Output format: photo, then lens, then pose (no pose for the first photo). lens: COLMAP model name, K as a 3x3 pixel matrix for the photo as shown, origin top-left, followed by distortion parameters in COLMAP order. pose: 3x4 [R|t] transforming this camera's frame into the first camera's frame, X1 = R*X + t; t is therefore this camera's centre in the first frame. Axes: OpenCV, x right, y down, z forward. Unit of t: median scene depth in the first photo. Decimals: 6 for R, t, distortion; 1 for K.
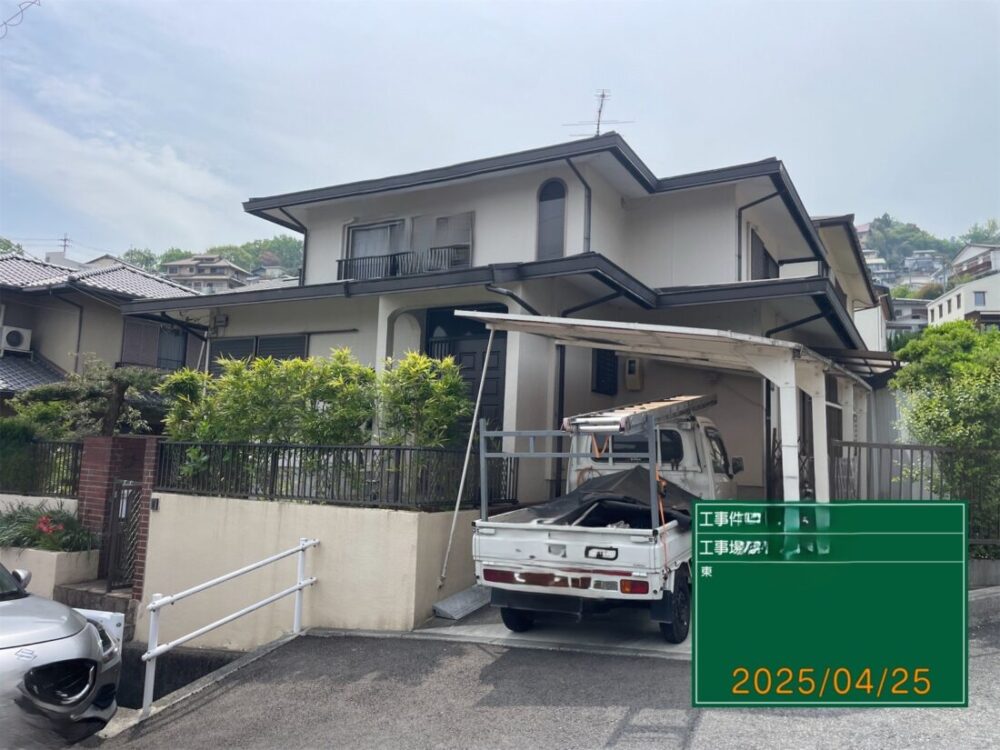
lens RADIAL K [[772.1, 0, 500.0], [0, 772.1, 375.0], [0, 0, 1]] dist [0.002841, -0.008814]
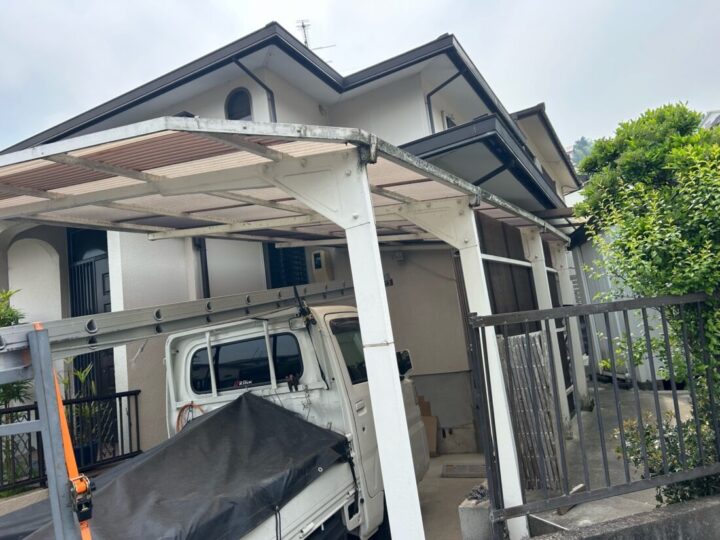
lens RADIAL K [[560.3, 0, 360.1], [0, 560.3, 282.4], [0, 0, 1]] dist [0.007873, 0.001864]
pose [[0.985631, -0.159799, 0.054742, 0.259502], [0.160383, 0.987034, -0.006407, 0.039399], [-0.053008, 0.015095, 0.998480, 0.482434]]
